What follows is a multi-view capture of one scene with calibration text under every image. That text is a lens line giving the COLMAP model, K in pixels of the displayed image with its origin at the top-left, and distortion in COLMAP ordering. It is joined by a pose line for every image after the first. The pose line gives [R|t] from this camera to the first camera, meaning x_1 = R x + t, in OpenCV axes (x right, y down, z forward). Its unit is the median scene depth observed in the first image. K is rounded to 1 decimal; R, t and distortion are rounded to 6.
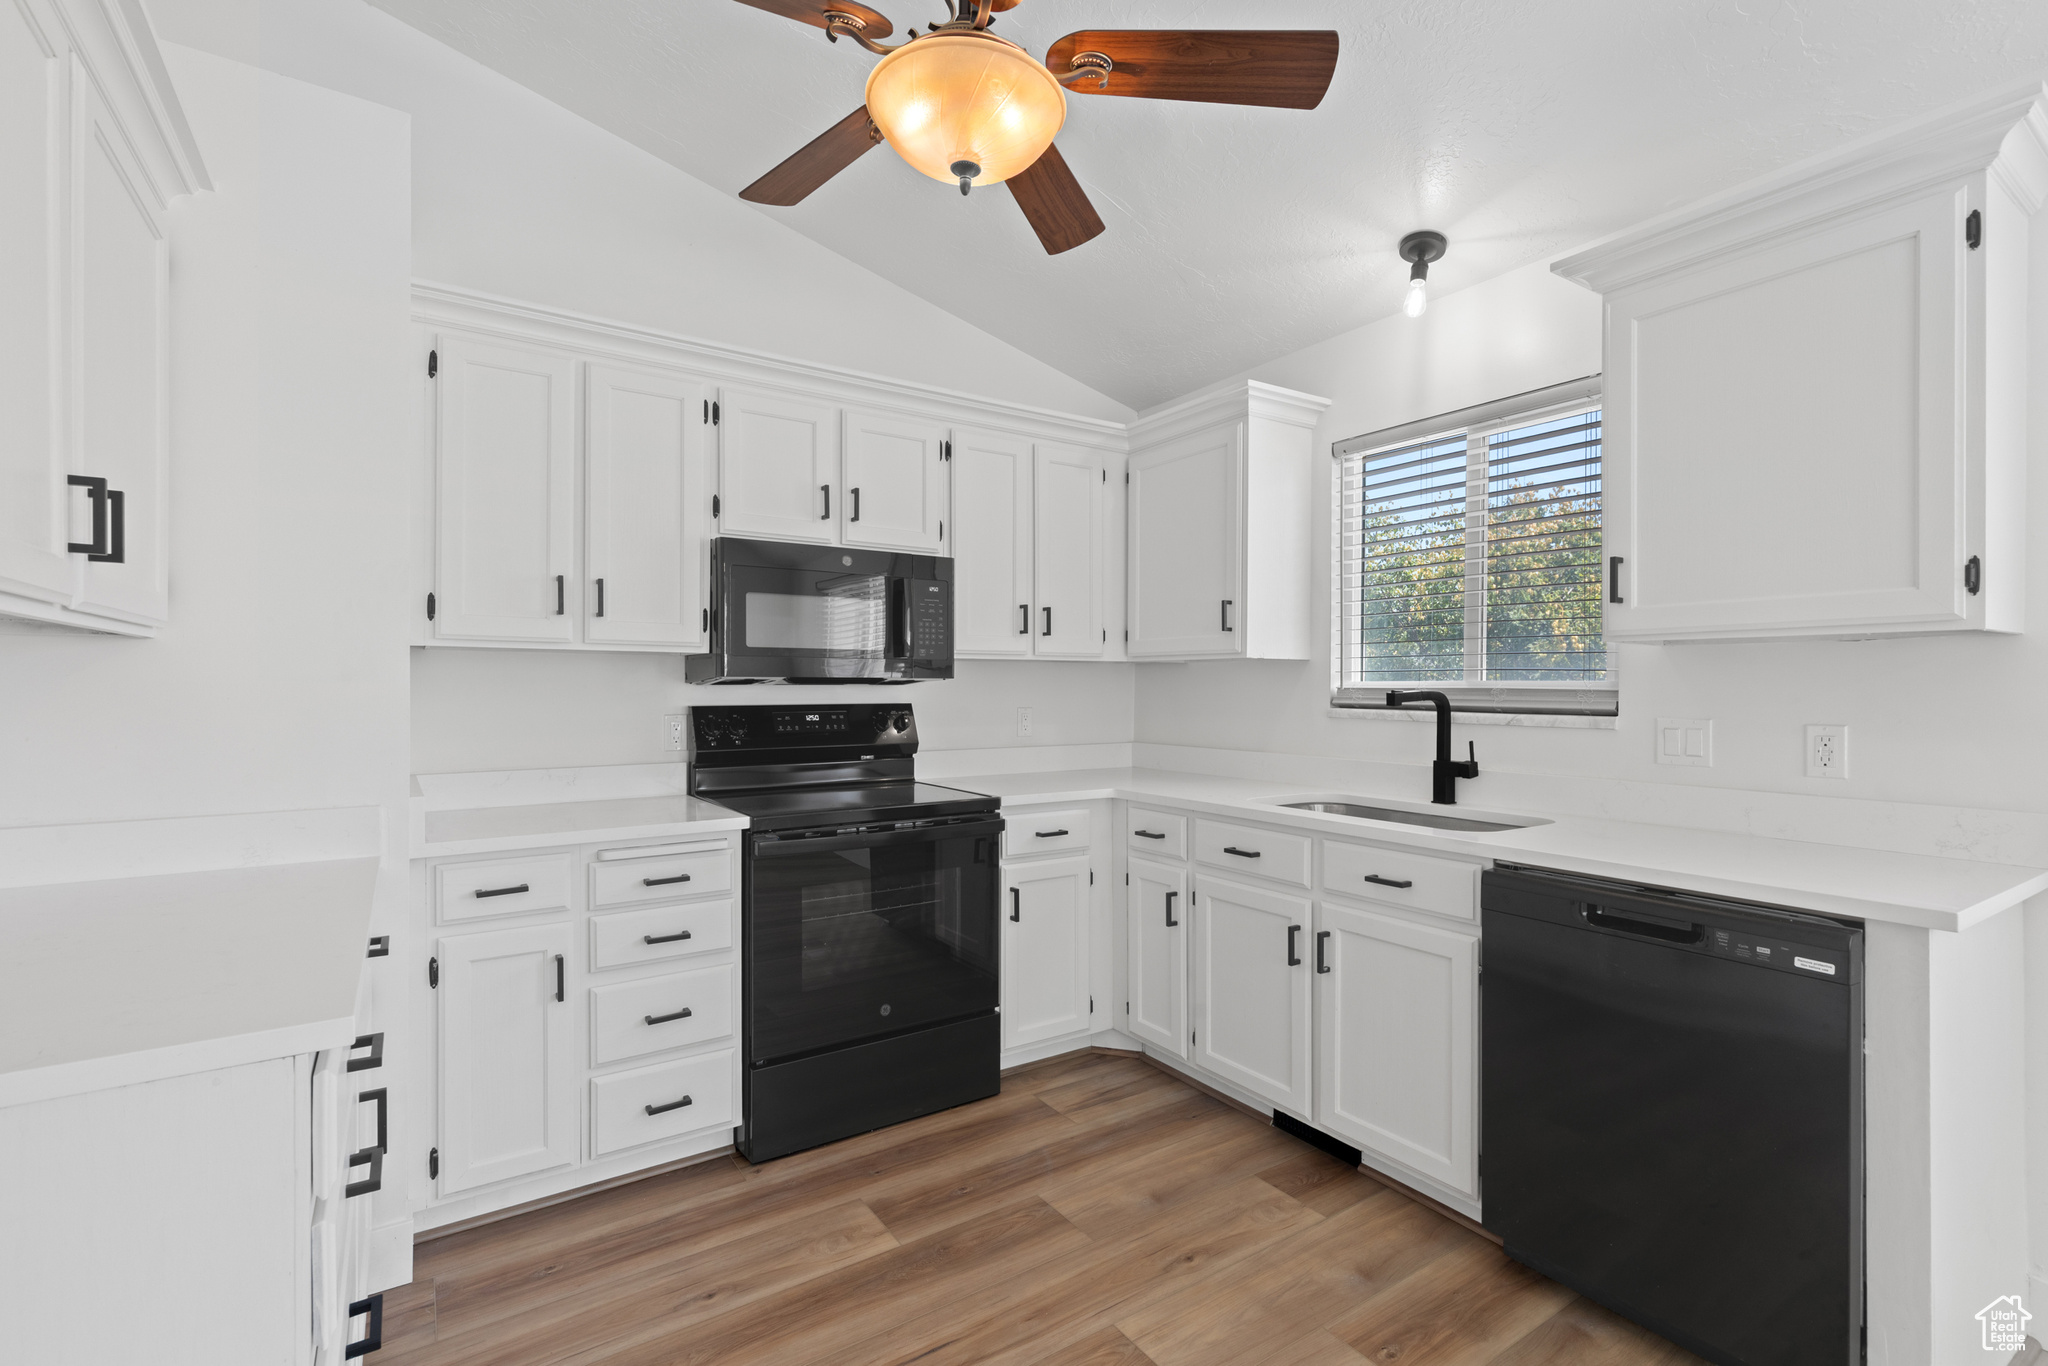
lens RADIAL K [[926.1, 0, 1021.2], [0, 926.1, 685.5], [0, 0, 1]] dist [0.007727, -0.001013]
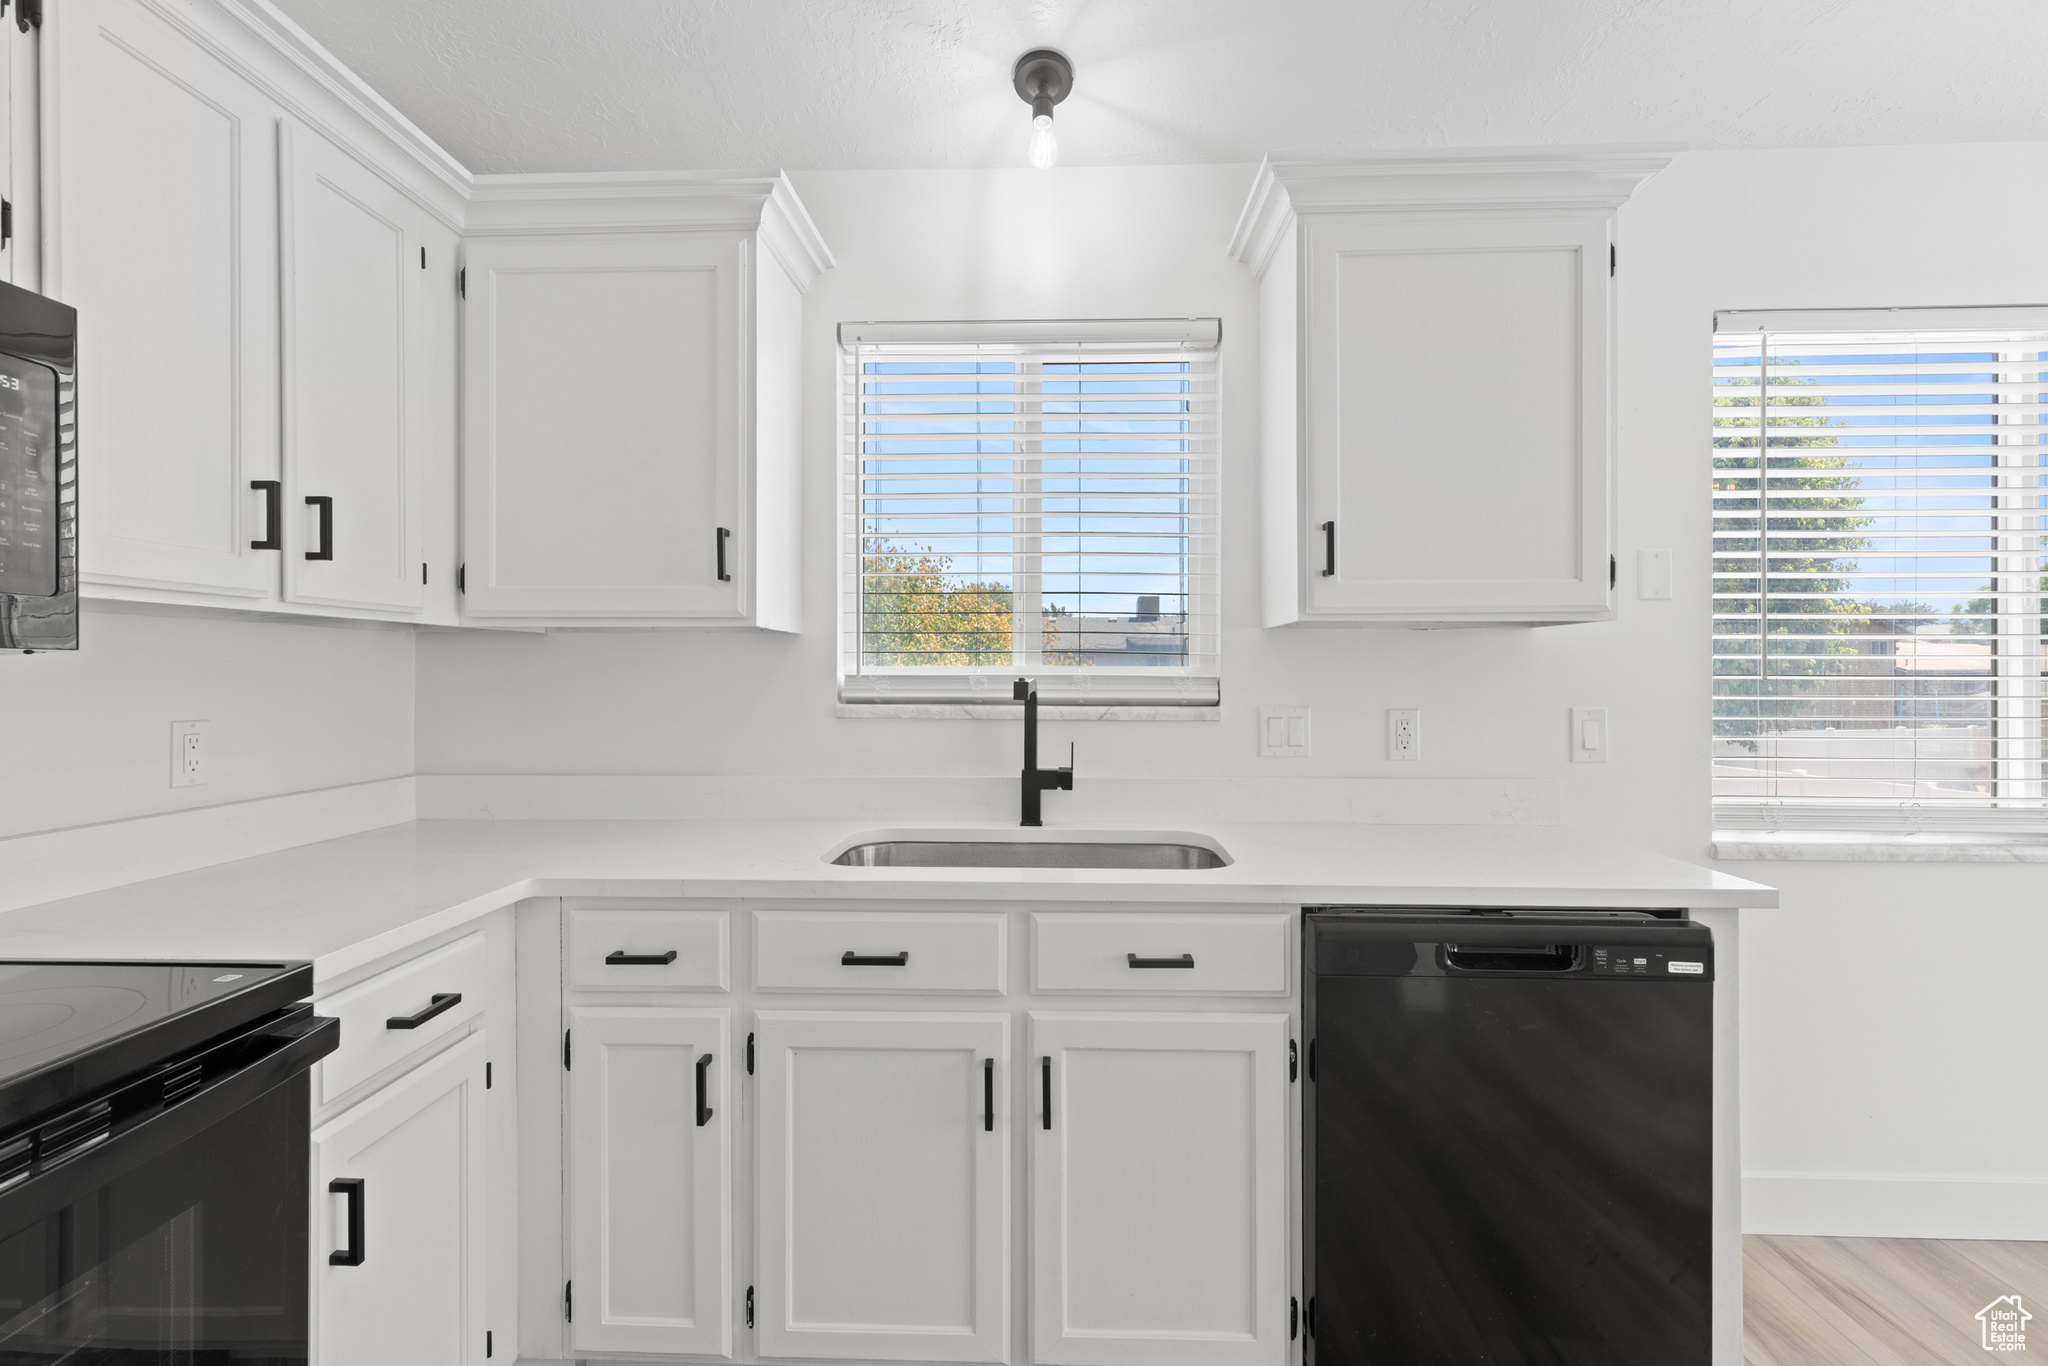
lens RADIAL K [[926.1, 0, 1027.1], [0, 926.1, 674.8], [0, 0, 1]] dist [0.007727, -0.001013]
pose [[0.582852, -0.001373, 0.812577, -0.163576], [0.000202, 0.999999, 0.001545, 0.001339], [-0.812578, -0.000737, 0.582852, 0.538566]]
